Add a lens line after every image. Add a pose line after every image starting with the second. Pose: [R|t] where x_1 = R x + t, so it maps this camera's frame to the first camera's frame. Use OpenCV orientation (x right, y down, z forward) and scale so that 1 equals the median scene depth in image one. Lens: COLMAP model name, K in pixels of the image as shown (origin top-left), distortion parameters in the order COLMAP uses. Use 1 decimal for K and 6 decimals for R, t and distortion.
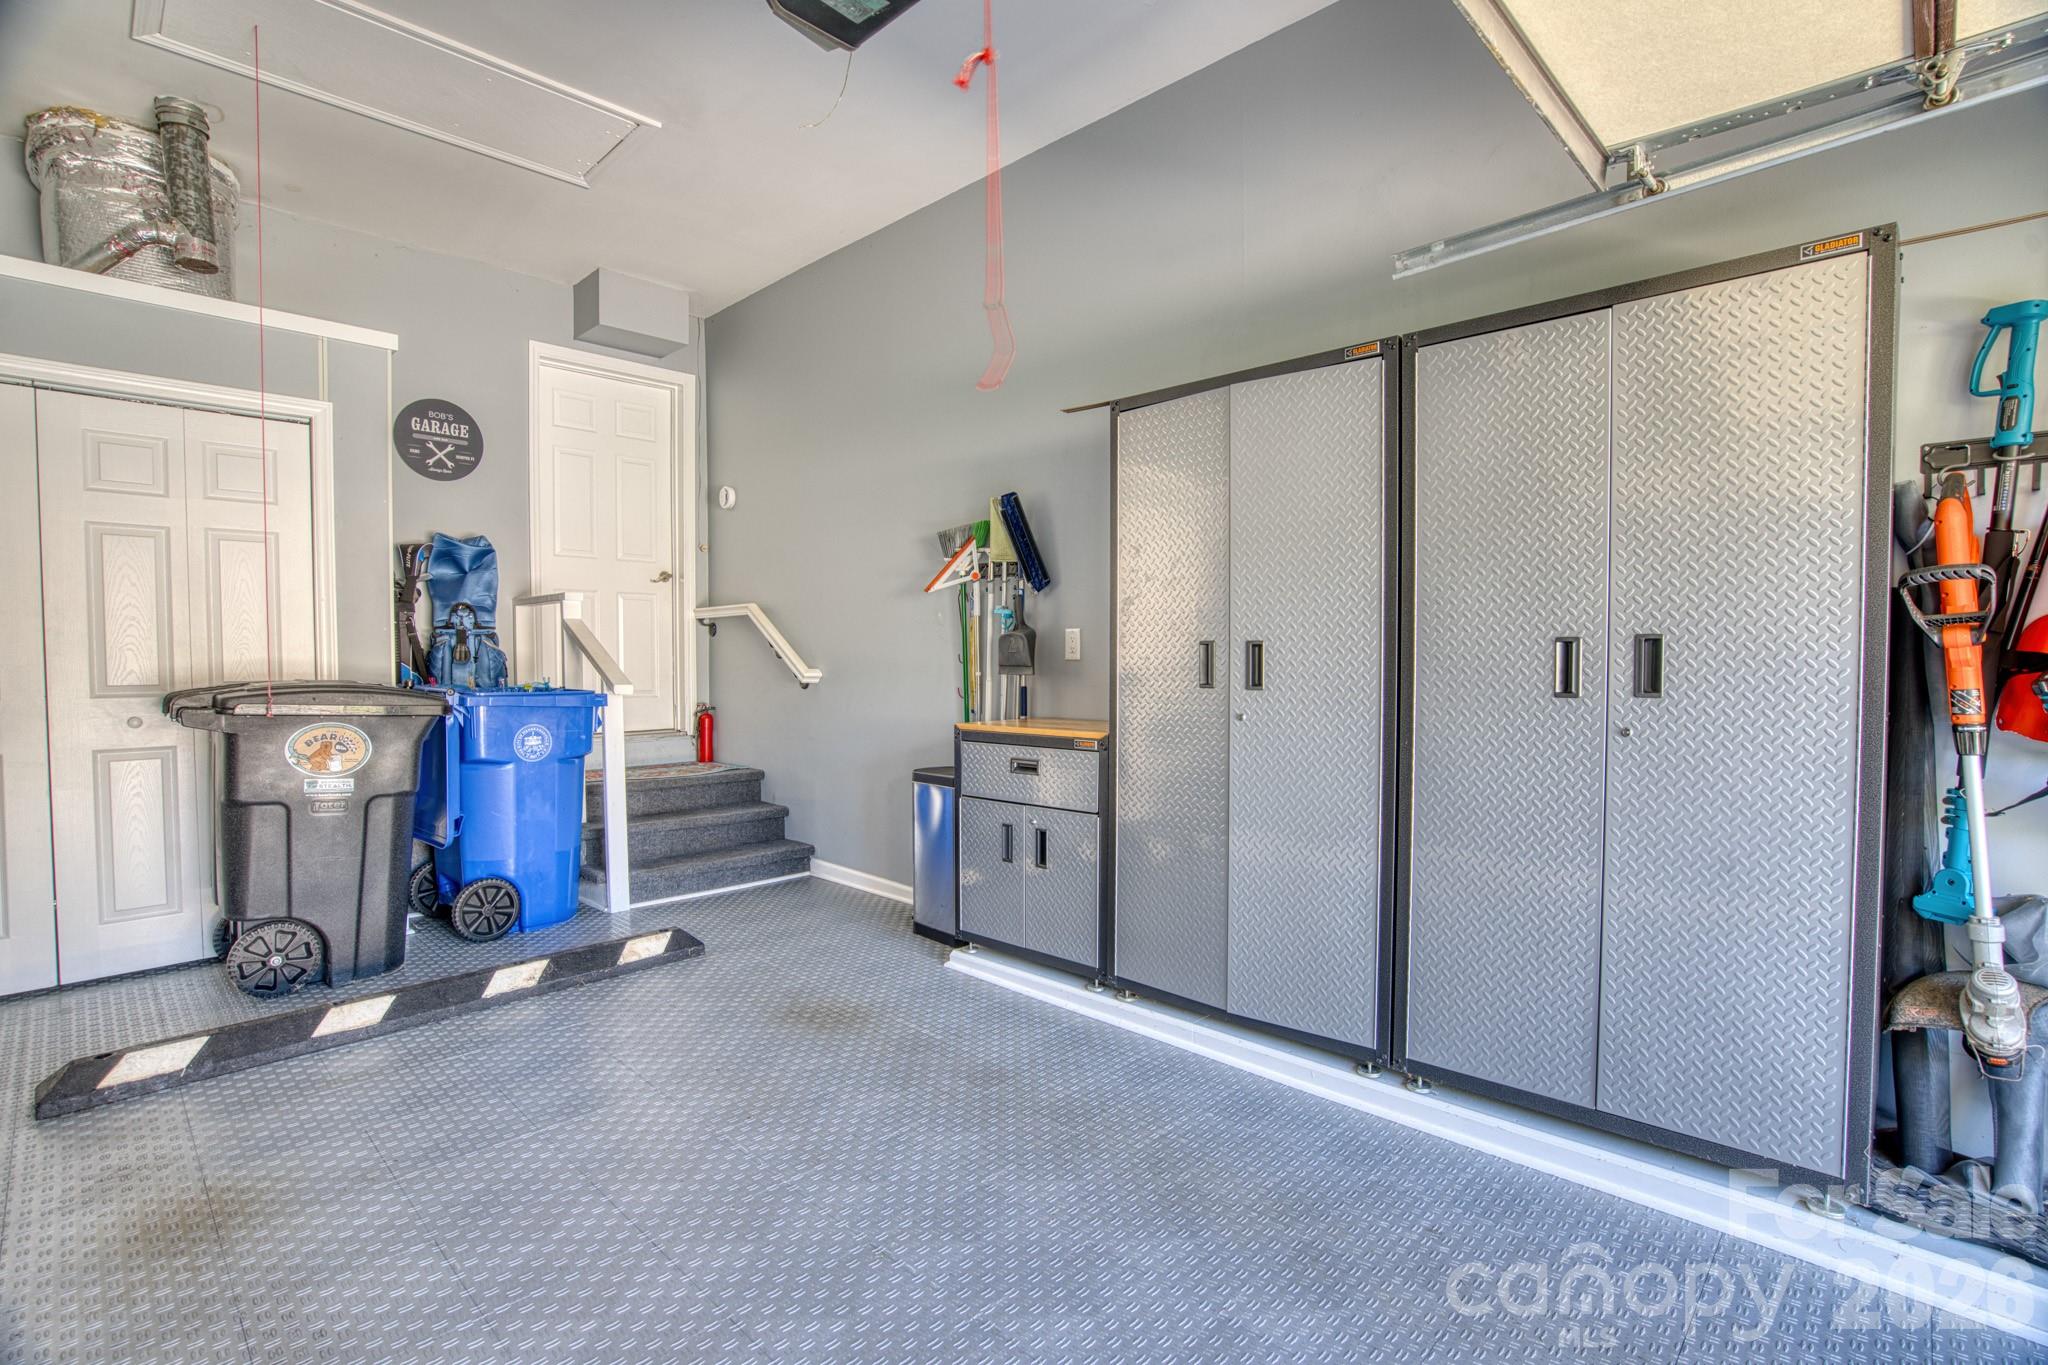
lens RADIAL K [[960.7, 0, 1020.4], [0, 960.7, 687.4], [0, 0, 1]] dist [-0.053975, 0.022453]
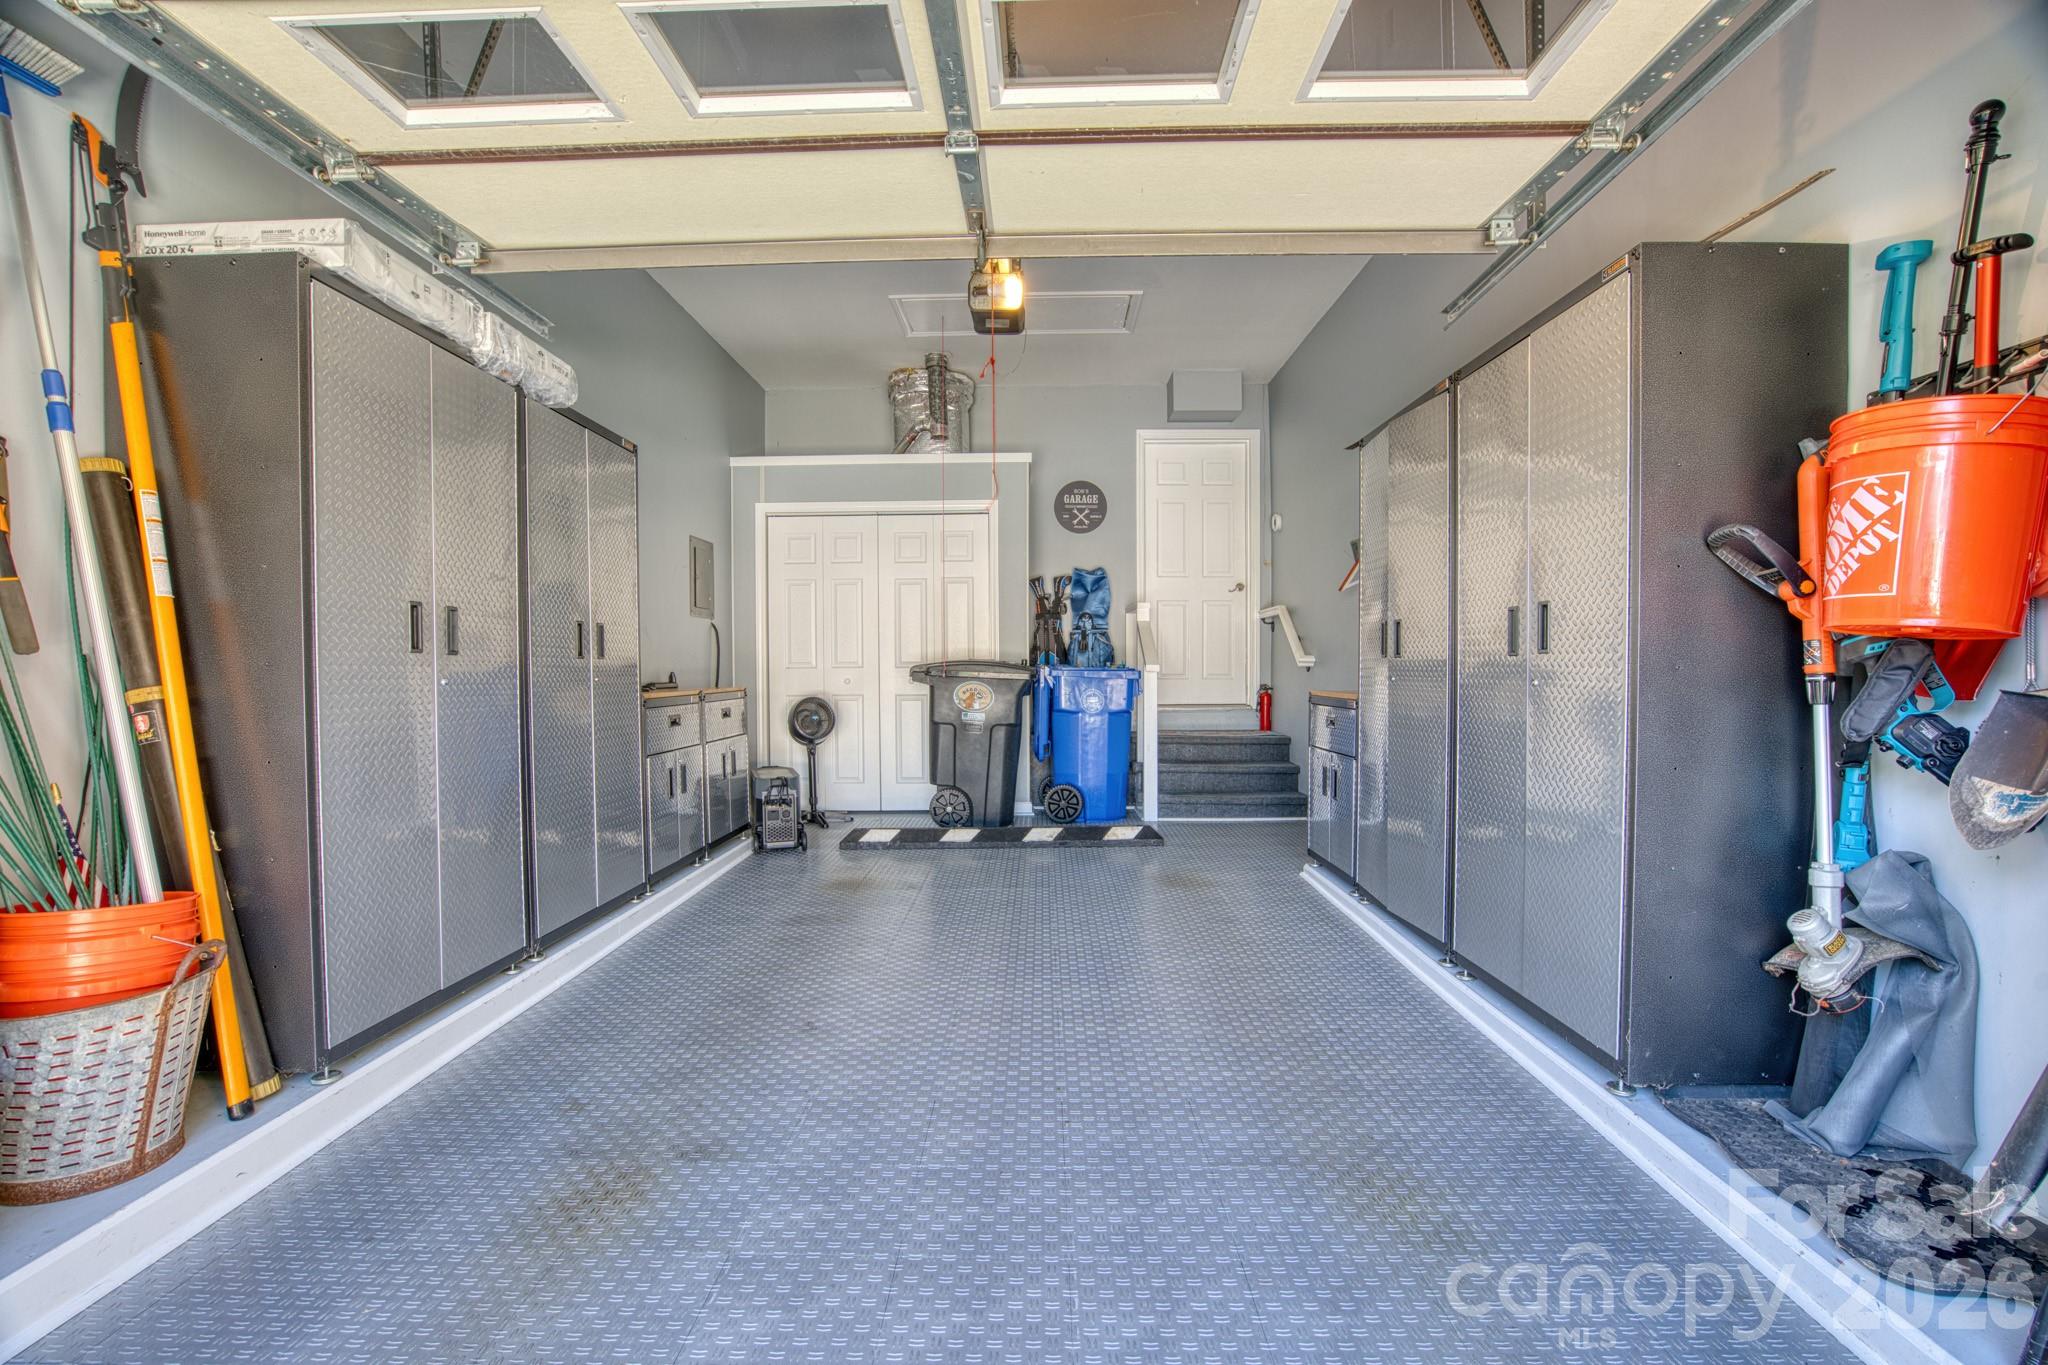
lens RADIAL K [[960.7, 0, 1020.4], [0, 960.7, 687.4], [0, 0, 1]] dist [-0.053975, 0.022453]
pose [[0.682752, 0.017999, -0.730429, 0.627946], [-0.021021, 0.999767, 0.004988, 0.034720], [0.730348, 0.011949, 0.682971, -0.184626]]
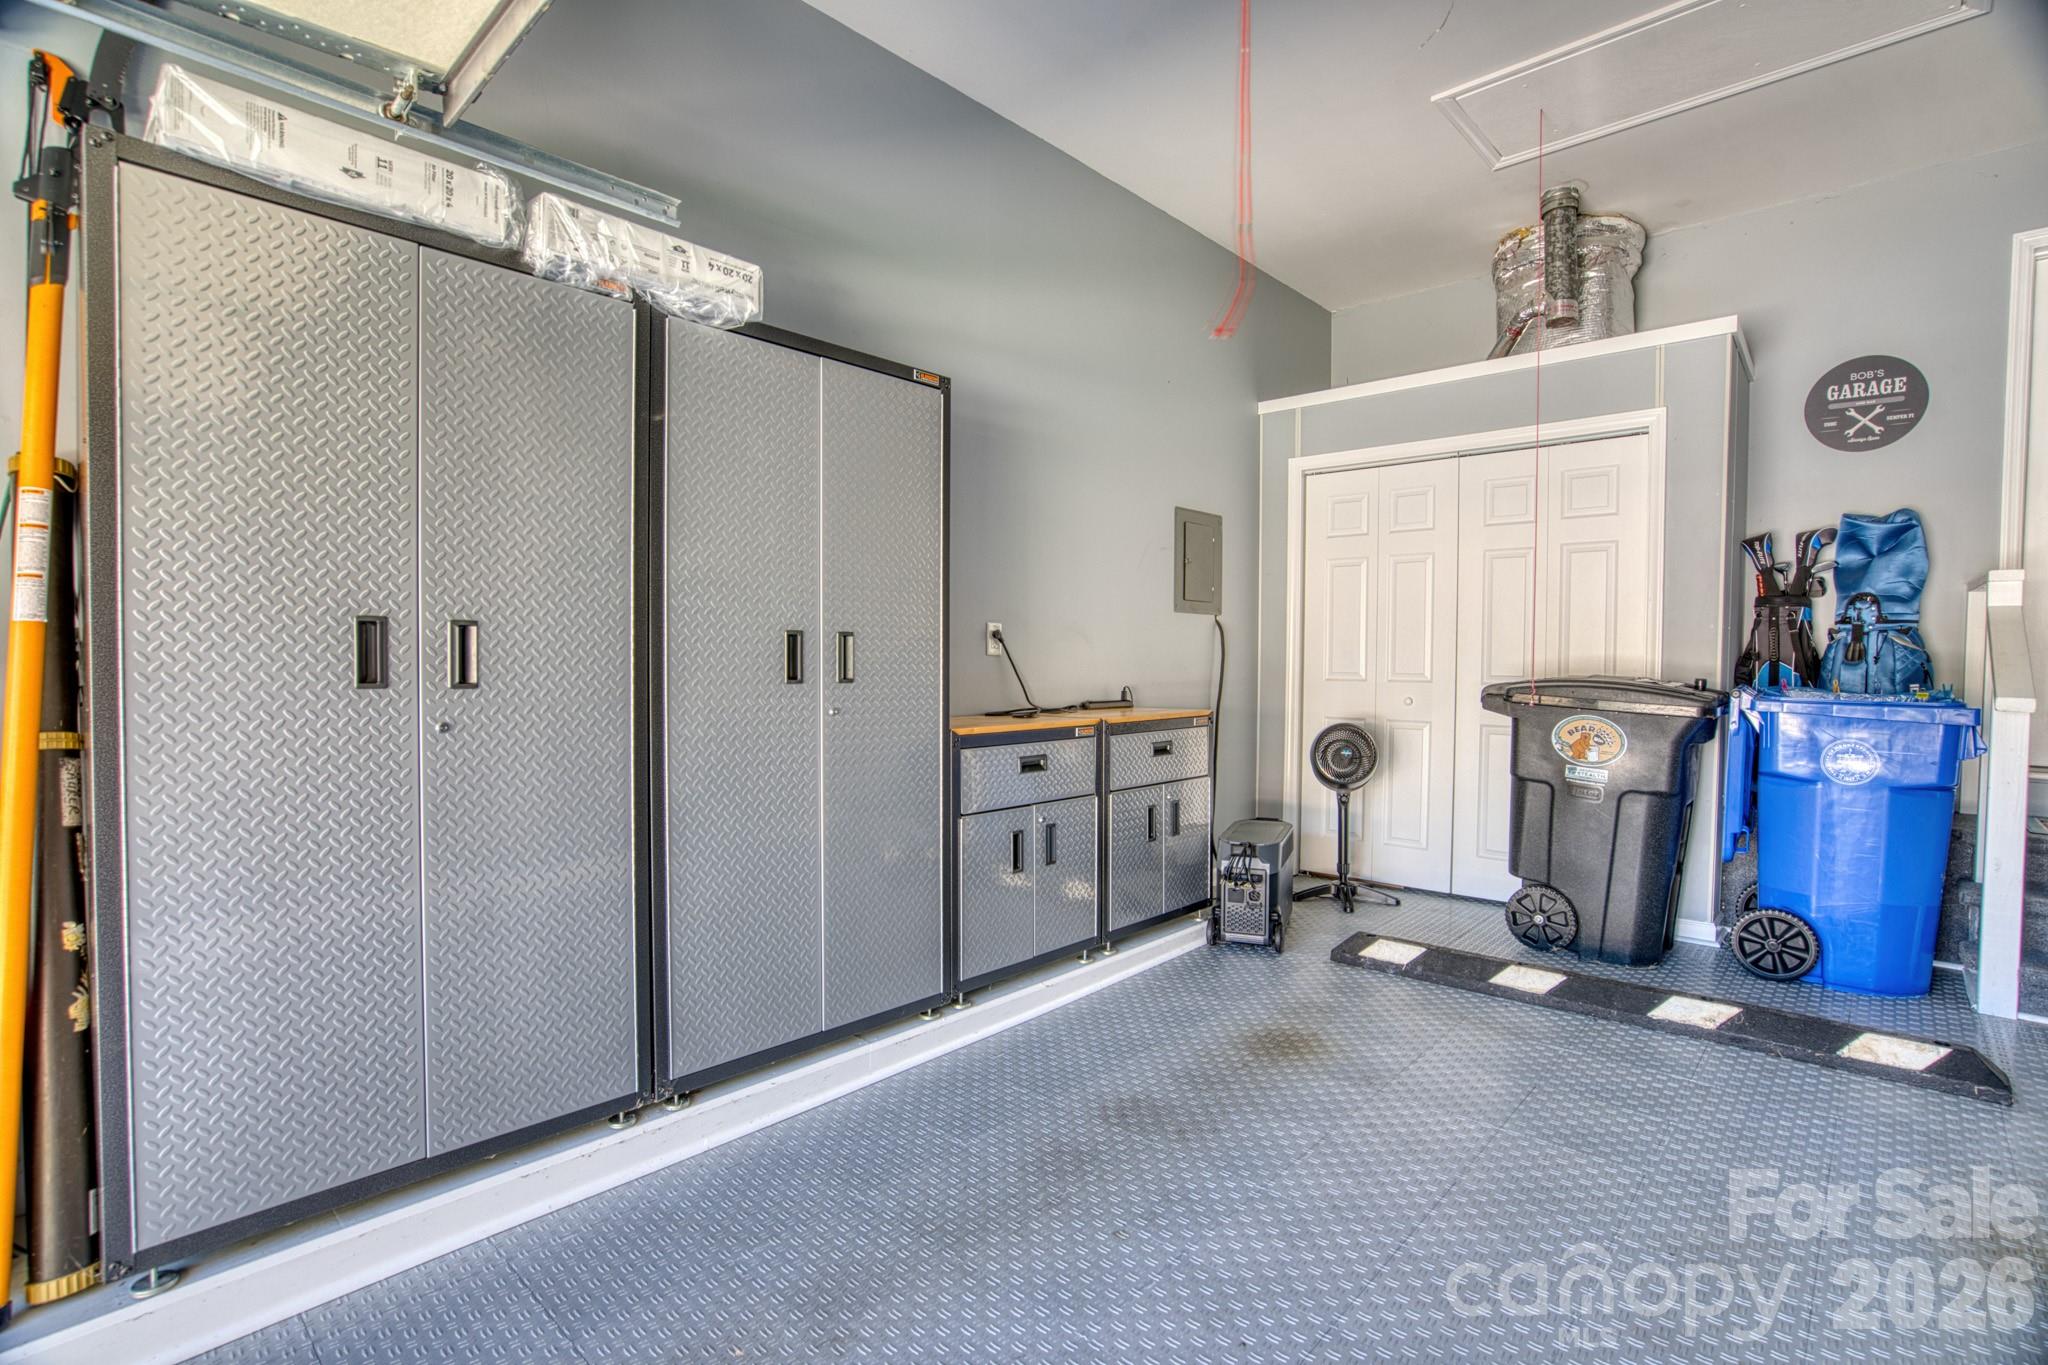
lens RADIAL K [[960.7, 0, 1020.4], [0, 960.7, 687.4], [0, 0, 1]] dist [-0.053975, 0.022453]
pose [[0.023004, 0.042423, -0.998835, 0.305197], [-0.038015, 0.998414, 0.041529, -0.013862], [0.999012, 0.037015, 0.024580, 0.296508]]
